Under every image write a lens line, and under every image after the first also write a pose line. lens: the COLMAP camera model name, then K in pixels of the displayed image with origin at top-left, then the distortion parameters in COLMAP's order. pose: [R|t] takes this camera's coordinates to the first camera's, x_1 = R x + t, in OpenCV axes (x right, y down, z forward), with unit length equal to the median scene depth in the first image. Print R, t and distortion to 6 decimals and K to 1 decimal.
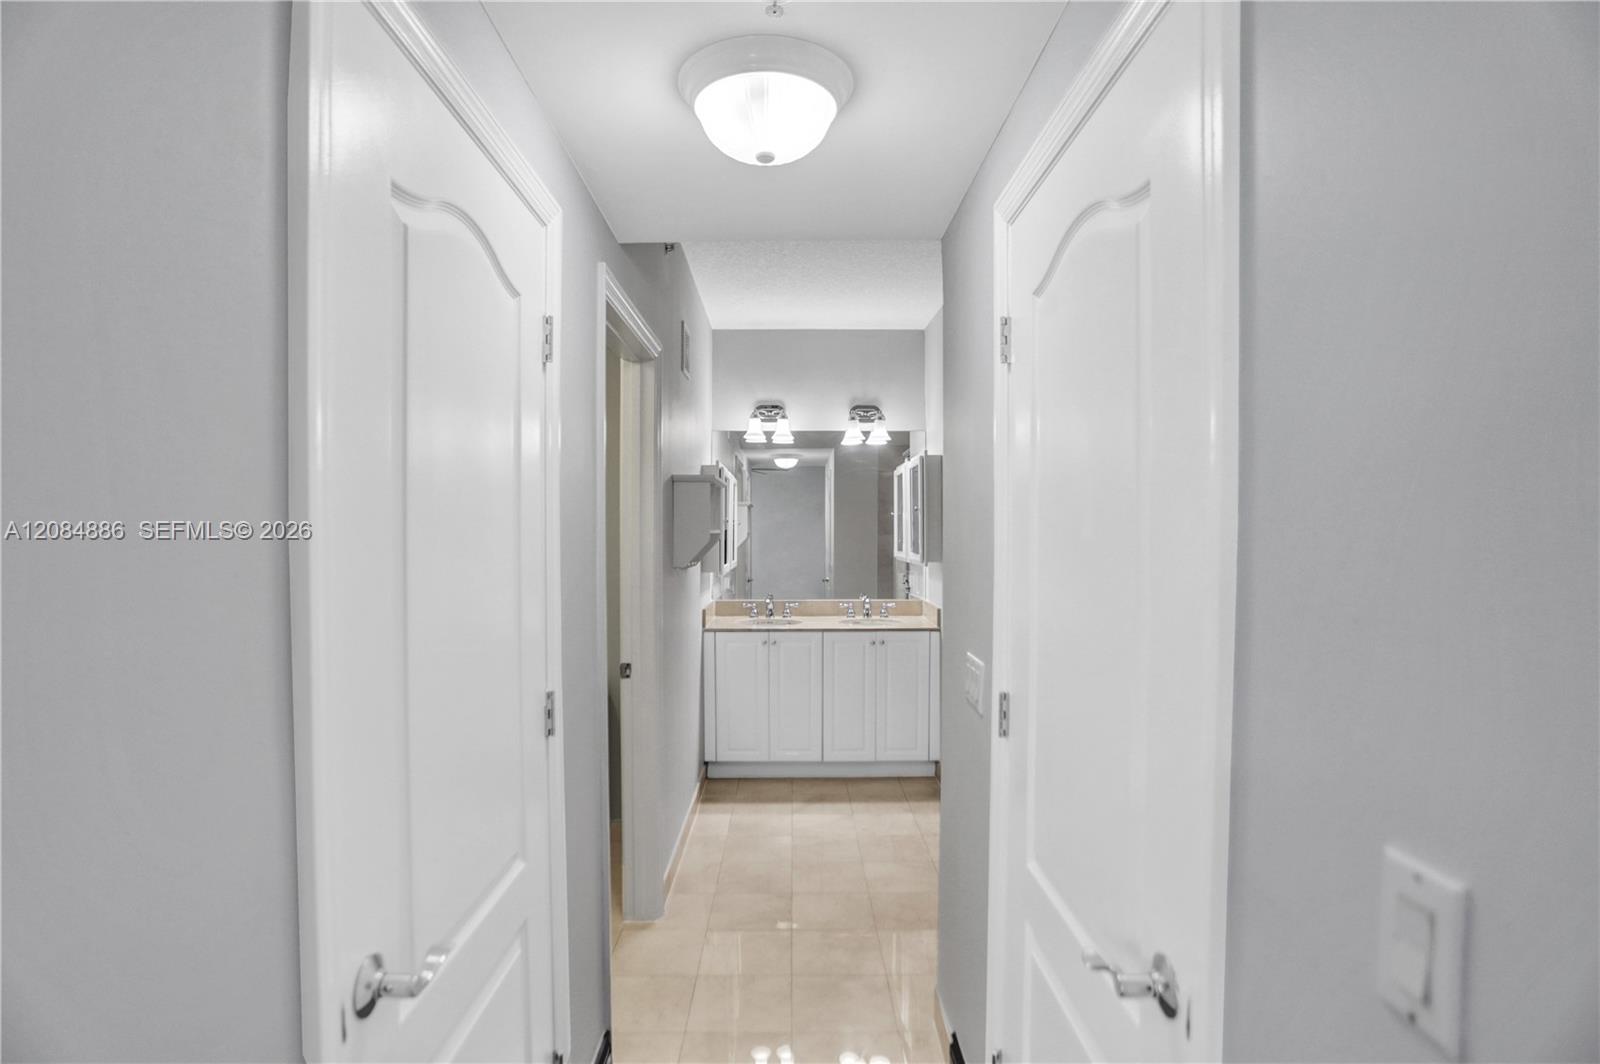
lens RADIAL K [[842.6, 0, 800.0], [0, 842.6, 532.0], [0, 0, 1]] dist [-0.046106, 0.000353]
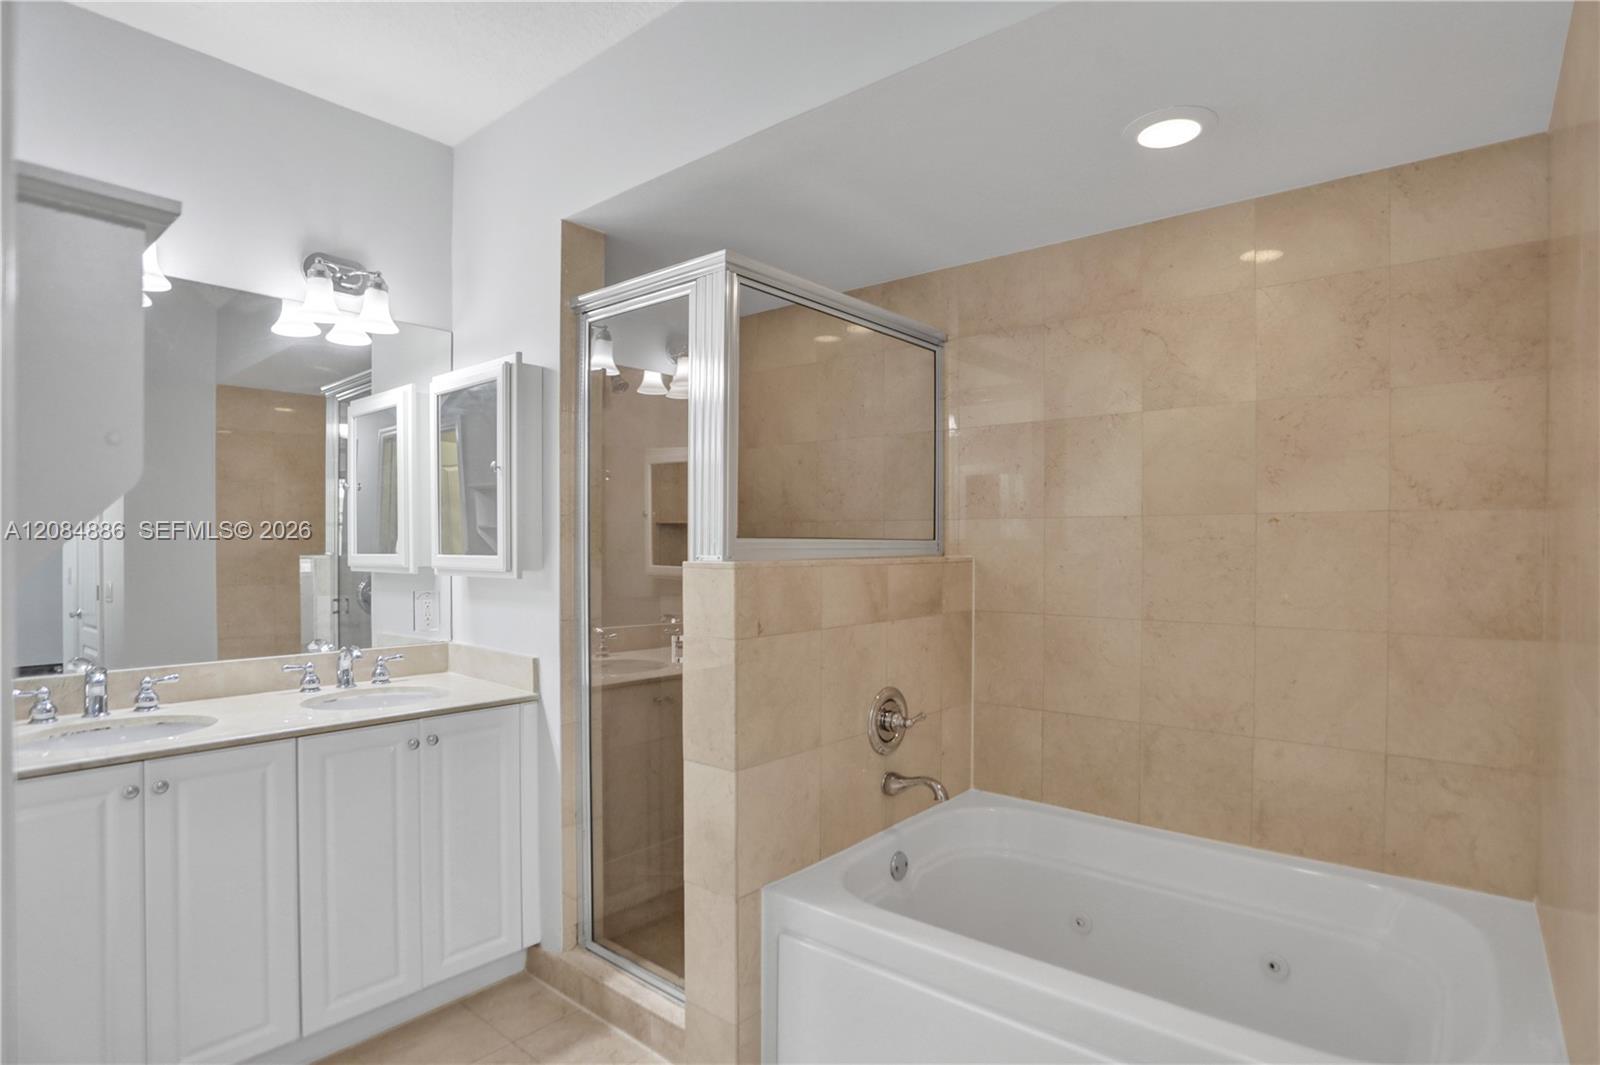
lens RADIAL K [[842.6, 0, 800.0], [0, 842.6, 532.5], [0, 0, 1]] dist [-0.046106, 0.000353]
pose [[0.658901, 0.001442, 0.752229, -0.118954], [0.001599, 0.999993, -0.003317, 0.014502], [-0.752228, 0.003389, 0.658894, 0.524716]]
